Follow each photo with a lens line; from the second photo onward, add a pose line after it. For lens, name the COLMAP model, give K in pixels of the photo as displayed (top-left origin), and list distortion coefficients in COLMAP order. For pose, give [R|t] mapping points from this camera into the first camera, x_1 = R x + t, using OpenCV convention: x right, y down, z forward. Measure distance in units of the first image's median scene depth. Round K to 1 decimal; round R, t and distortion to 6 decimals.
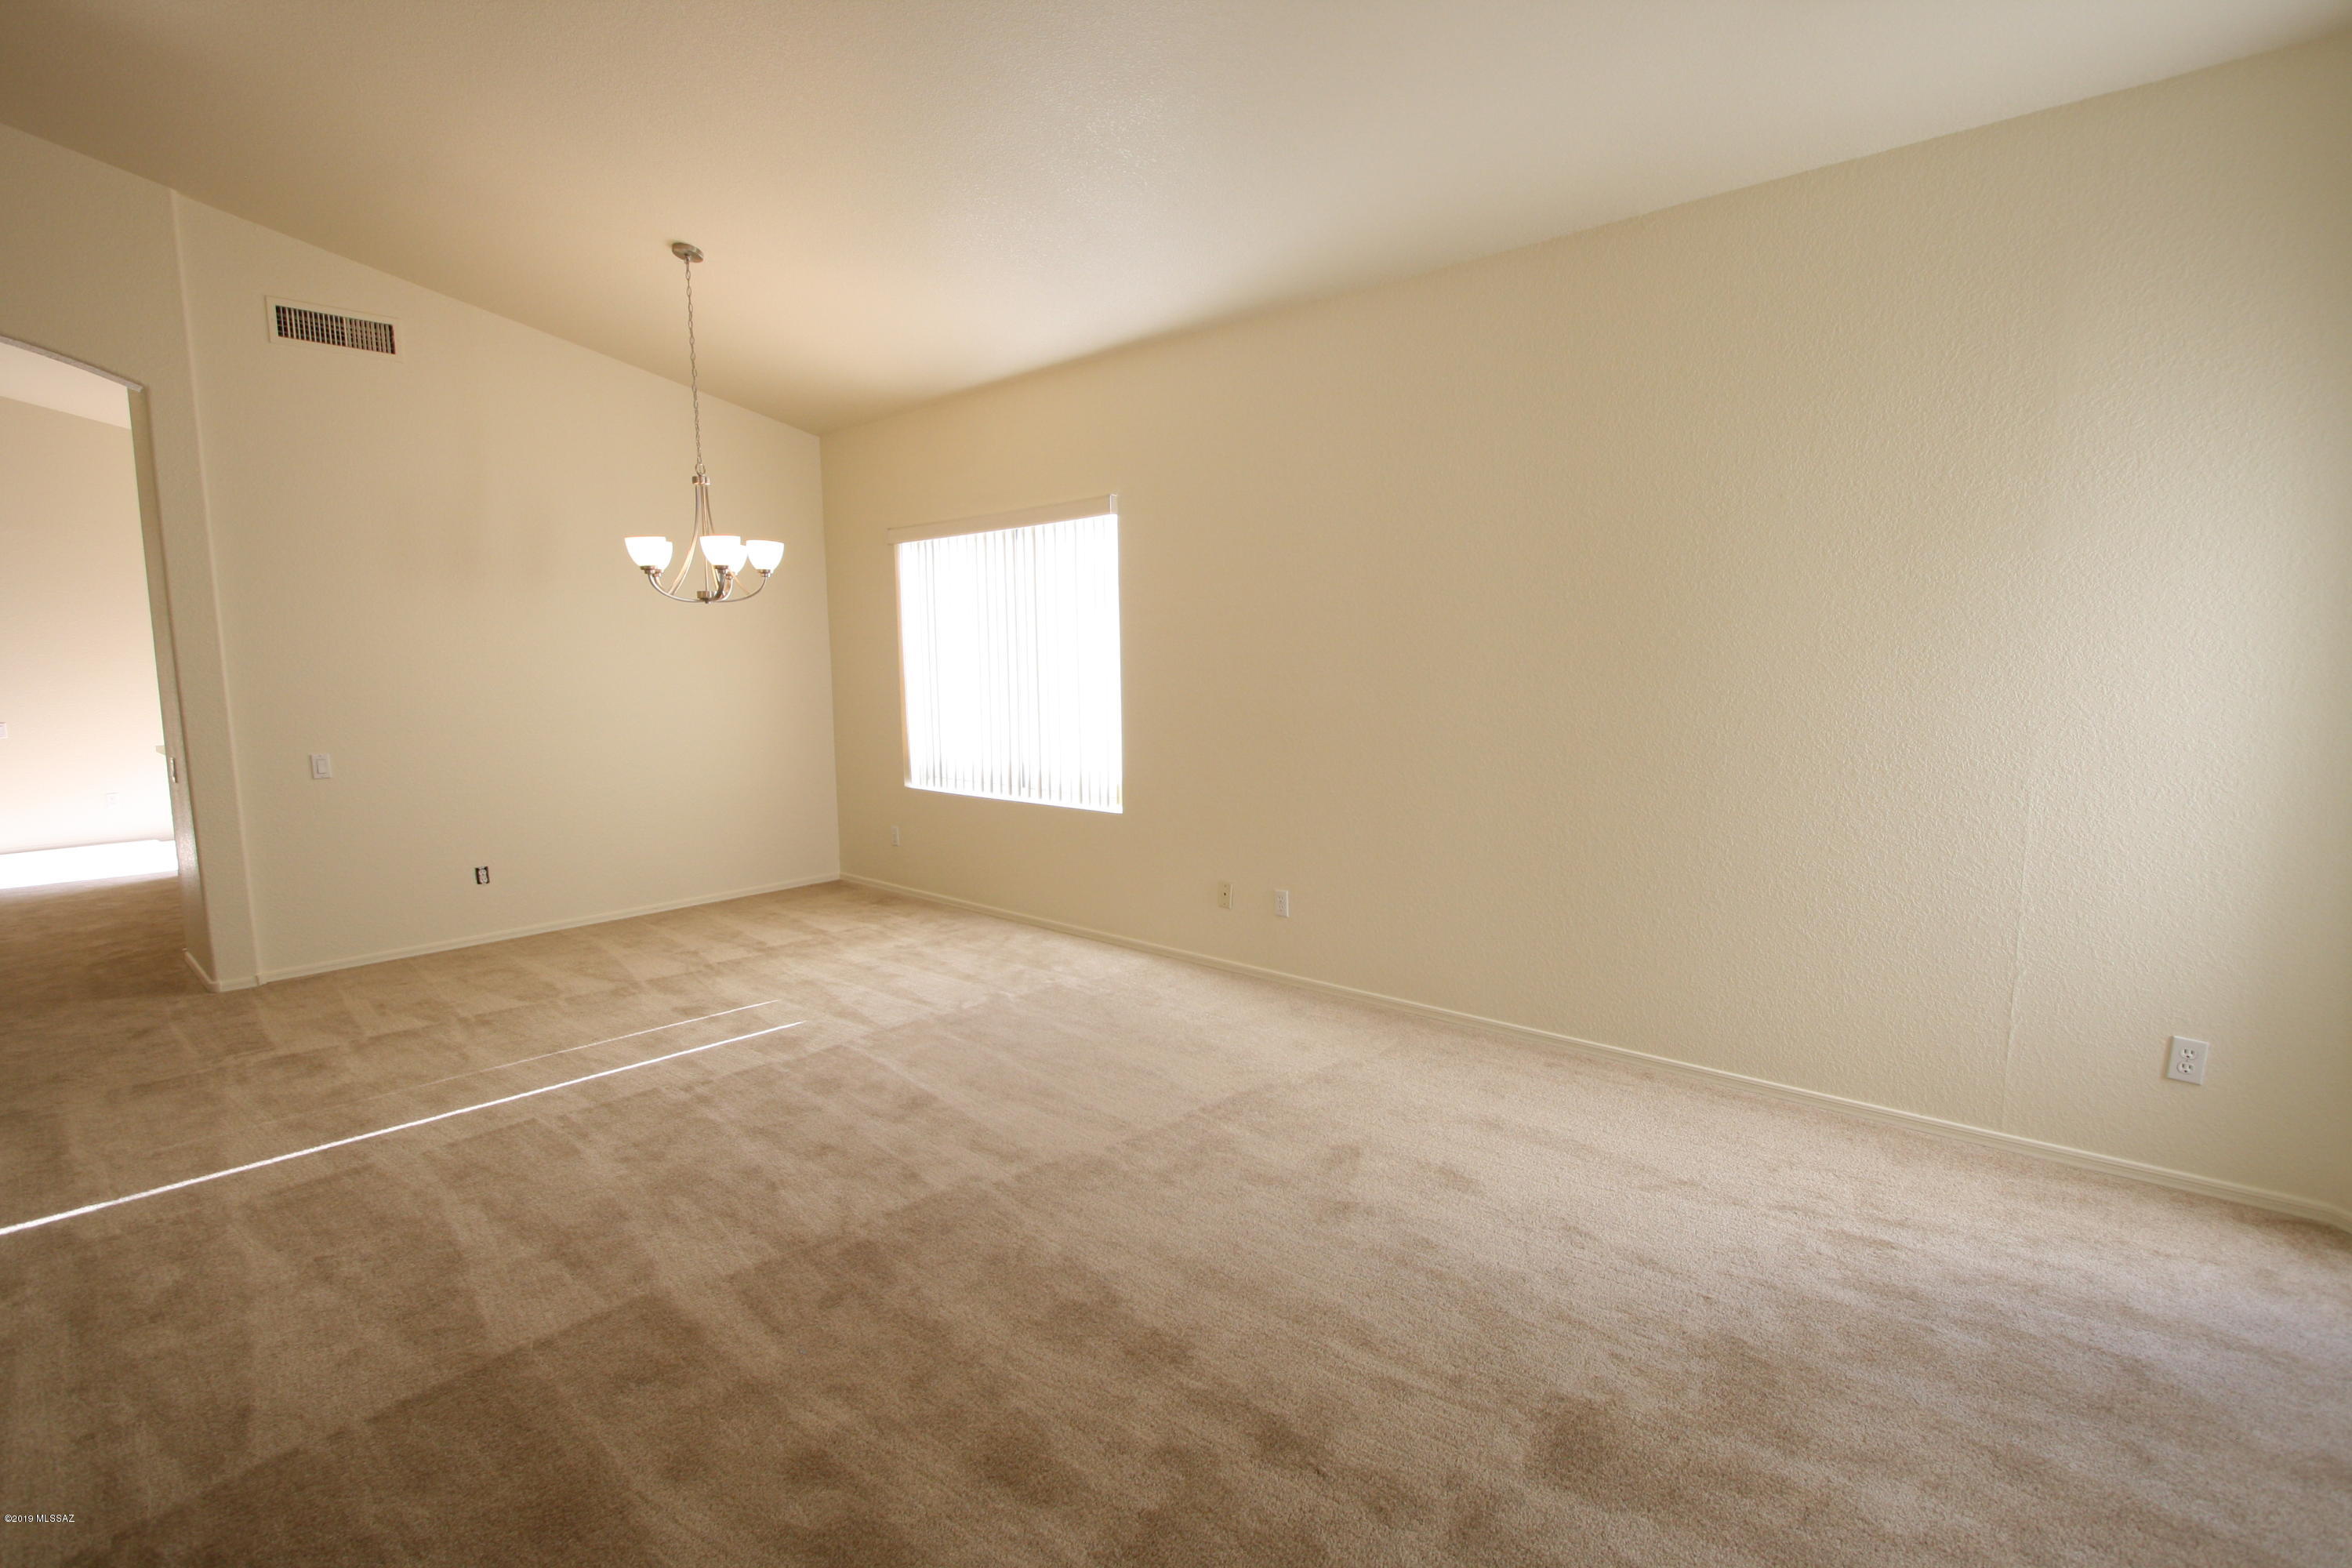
lens RADIAL K [[1091.3, 0, 1166.9], [0, 1091.3, 782.5], [0, 0, 1]] dist [-0.015795, 0.001507]
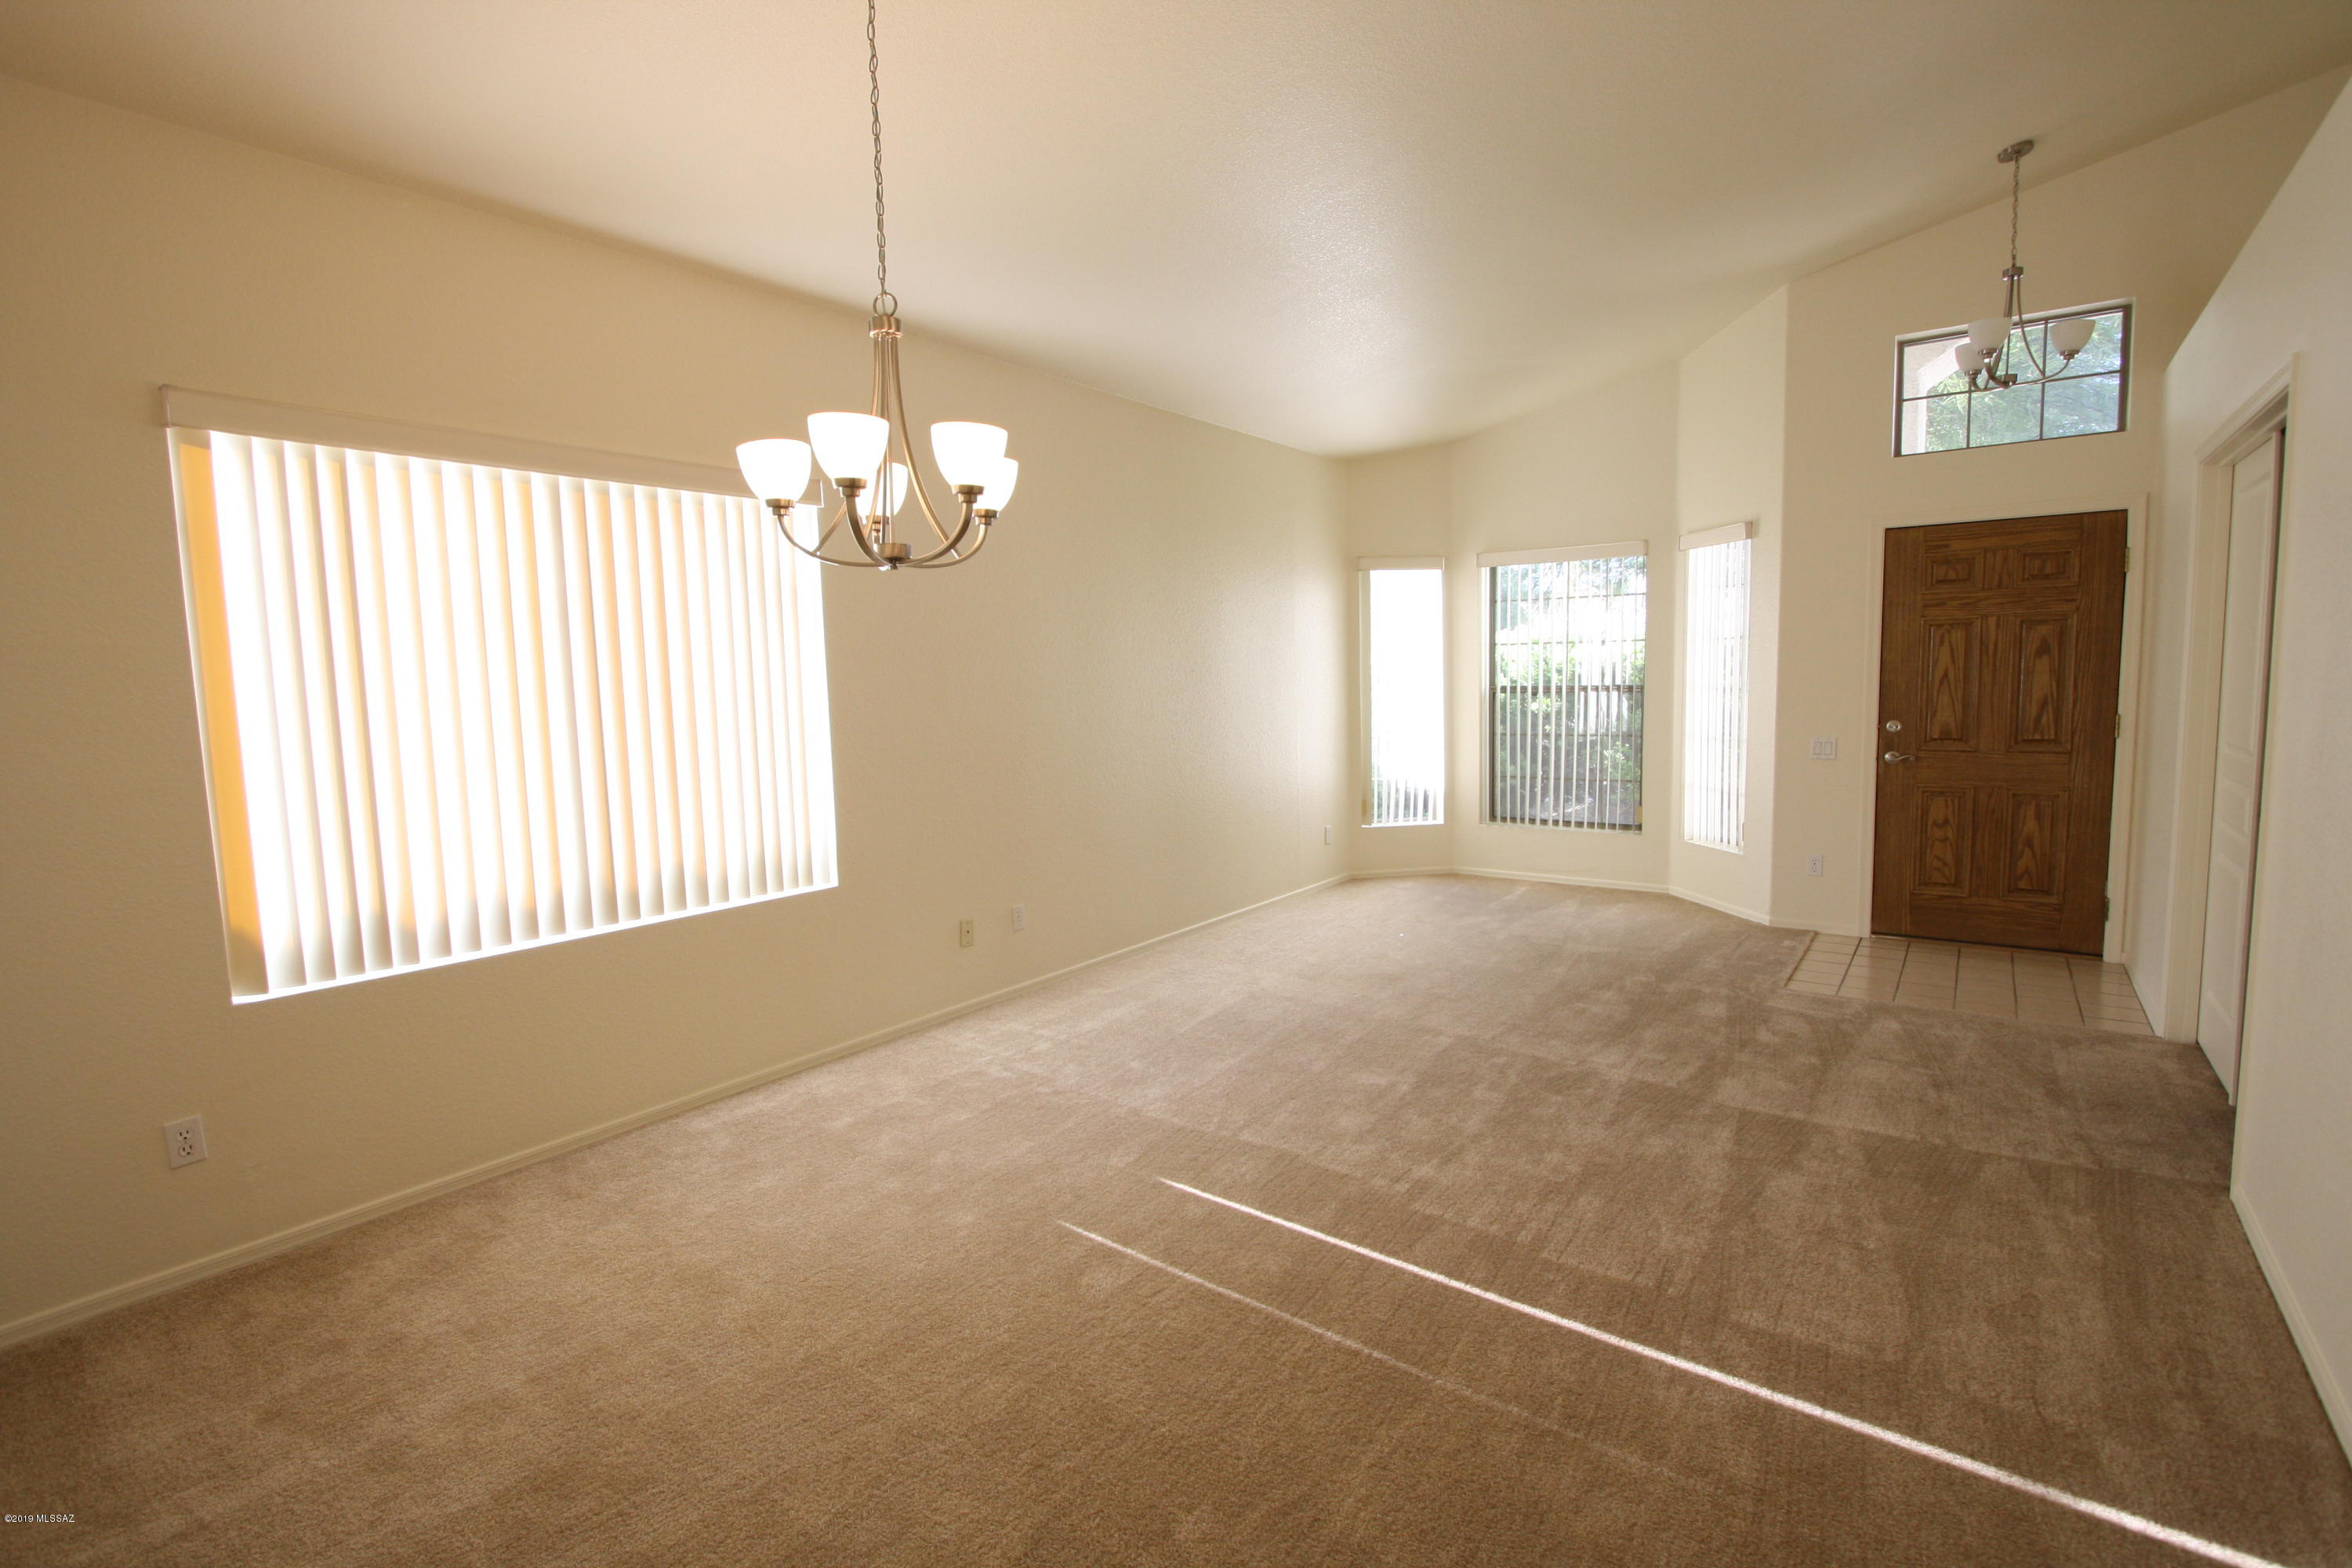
lens RADIAL K [[1029.6, 0, 1213.2], [0, 1029.6, 779.6], [0, 0, 1]] dist [-0.014211, 0.000150]
pose [[-0.094117, -0.081942, 0.992183, -1.039061], [0.141240, 0.985428, 0.094782, -0.102457], [-0.985491, 0.149056, -0.081172, 1.032608]]
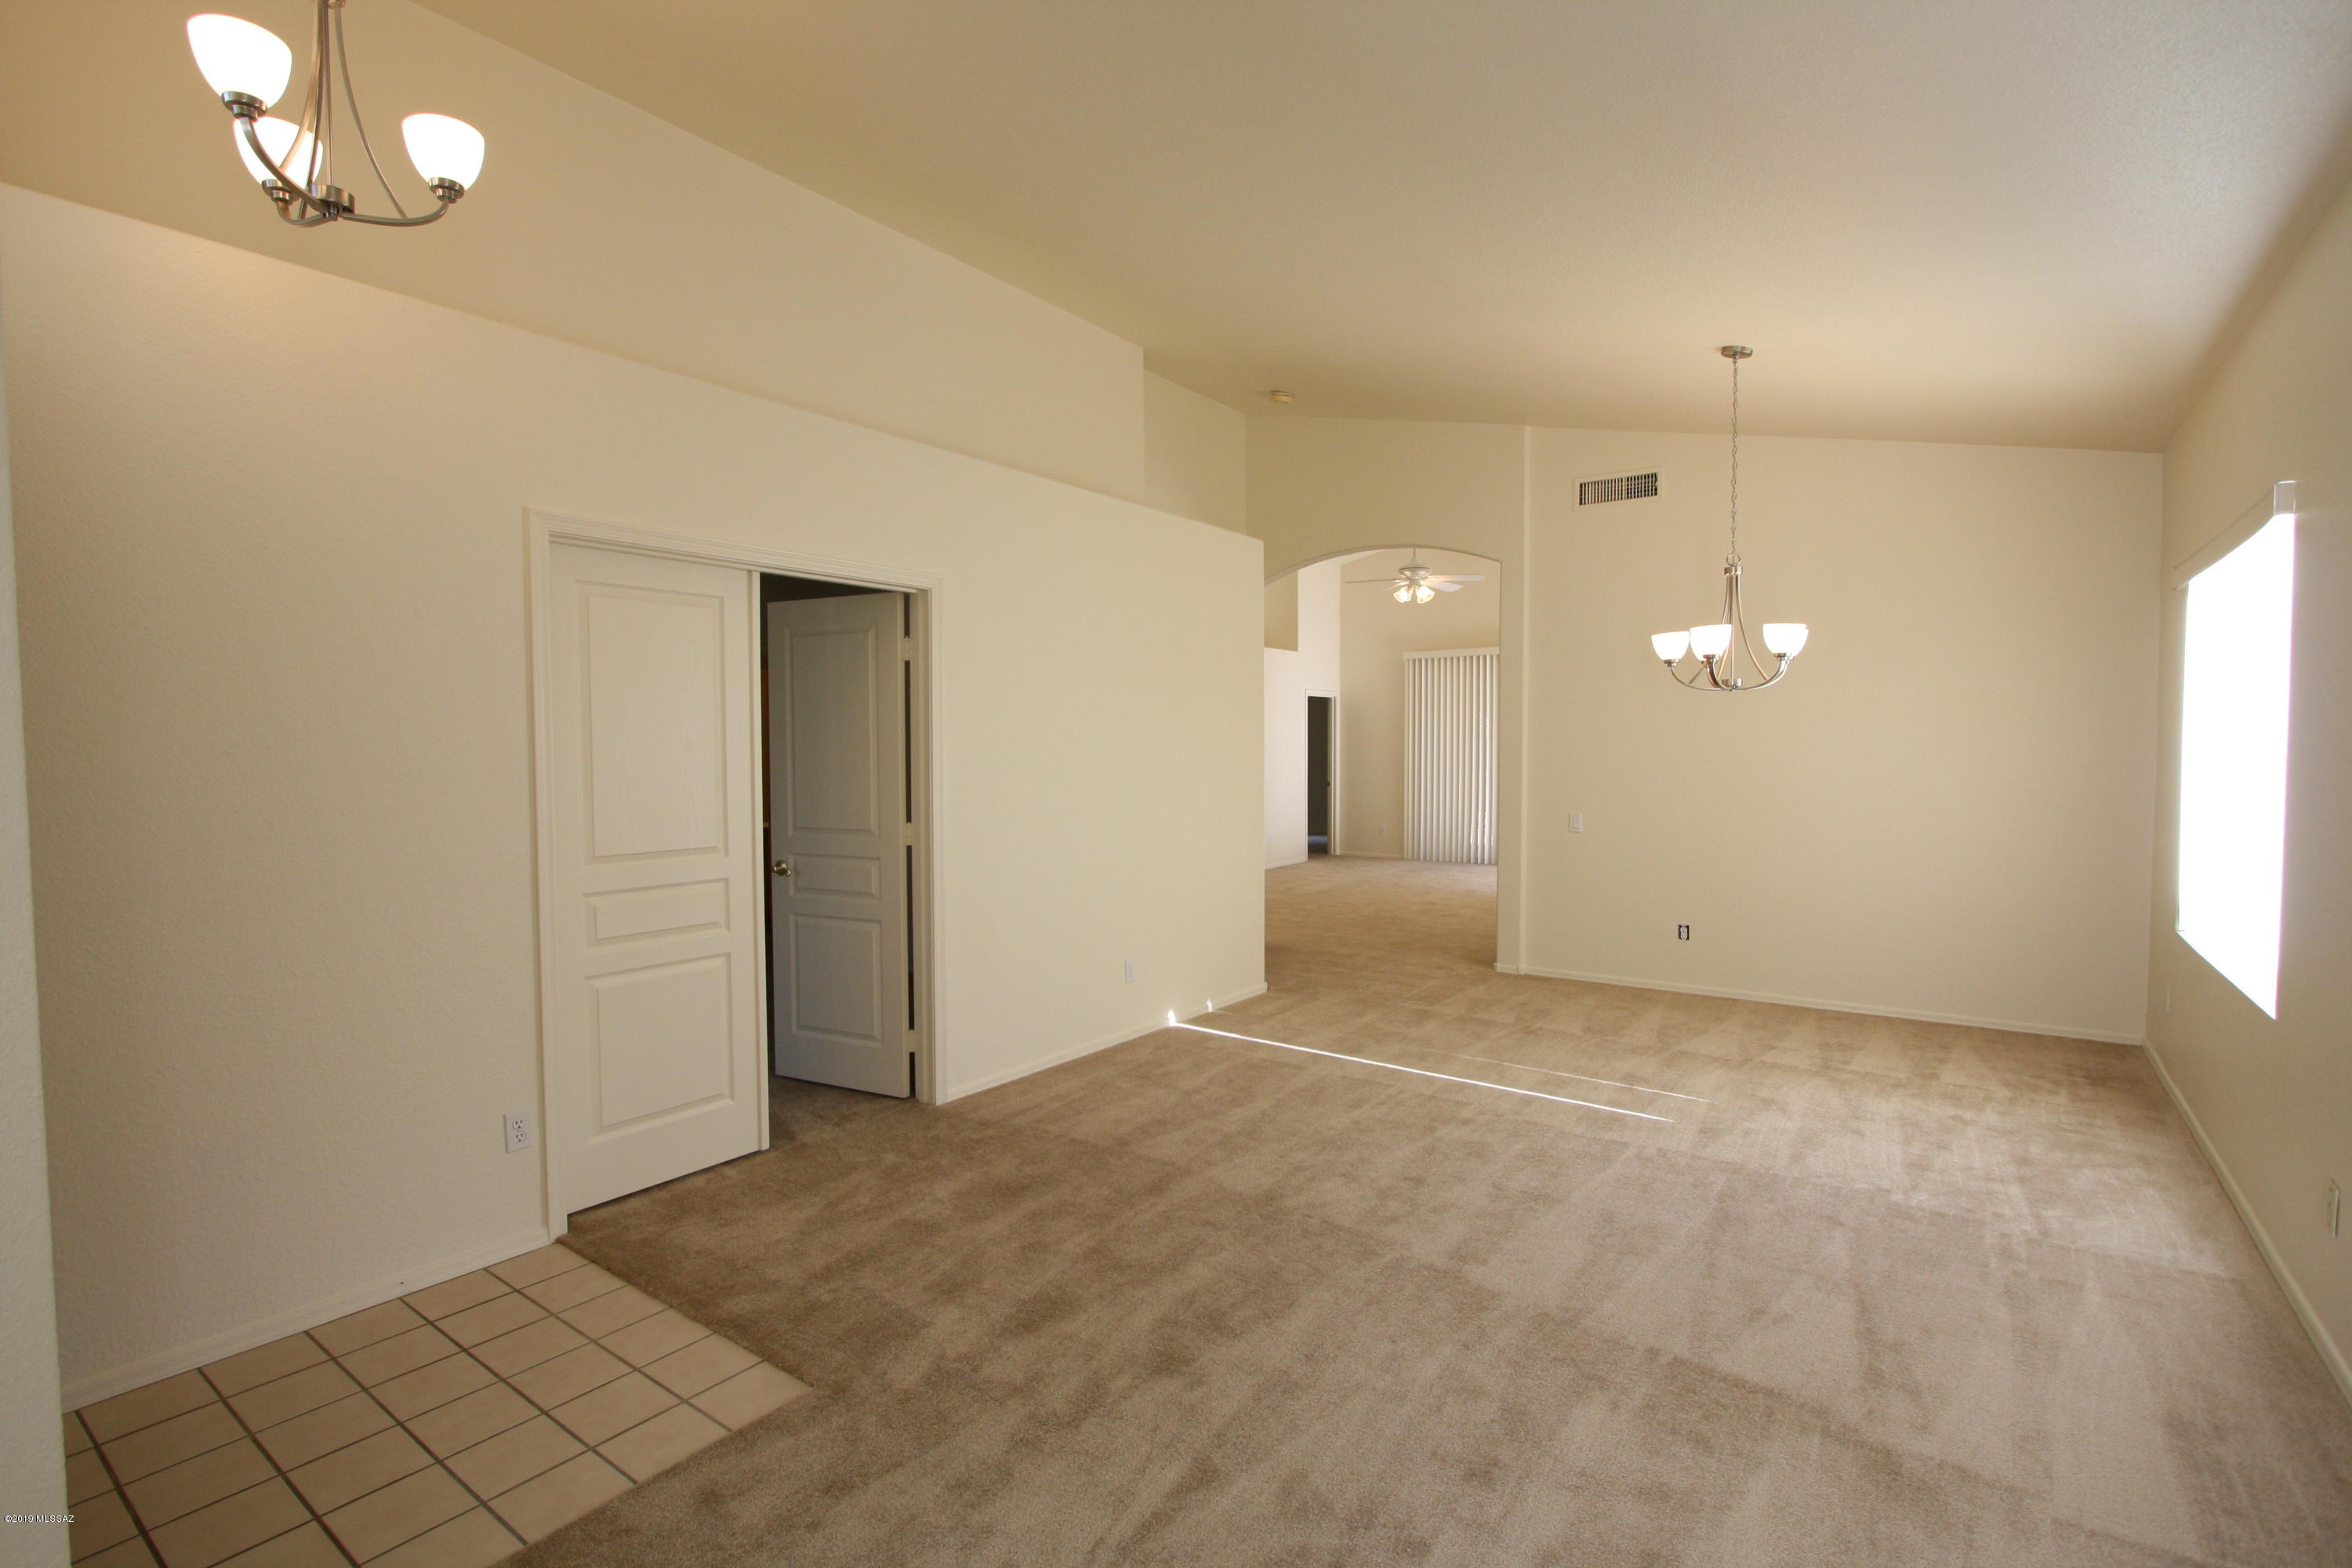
lens RADIAL K [[1091.3, 0, 1166.9], [0, 1091.3, 782.5], [0, 0, 1]] dist [-0.015795, 0.001507]
pose [[0.106573, 0.046218, -0.993230, 0.582146], [-0.114328, 0.992863, 0.033934, -0.062481], [0.987710, 0.109937, 0.111096, 0.432430]]
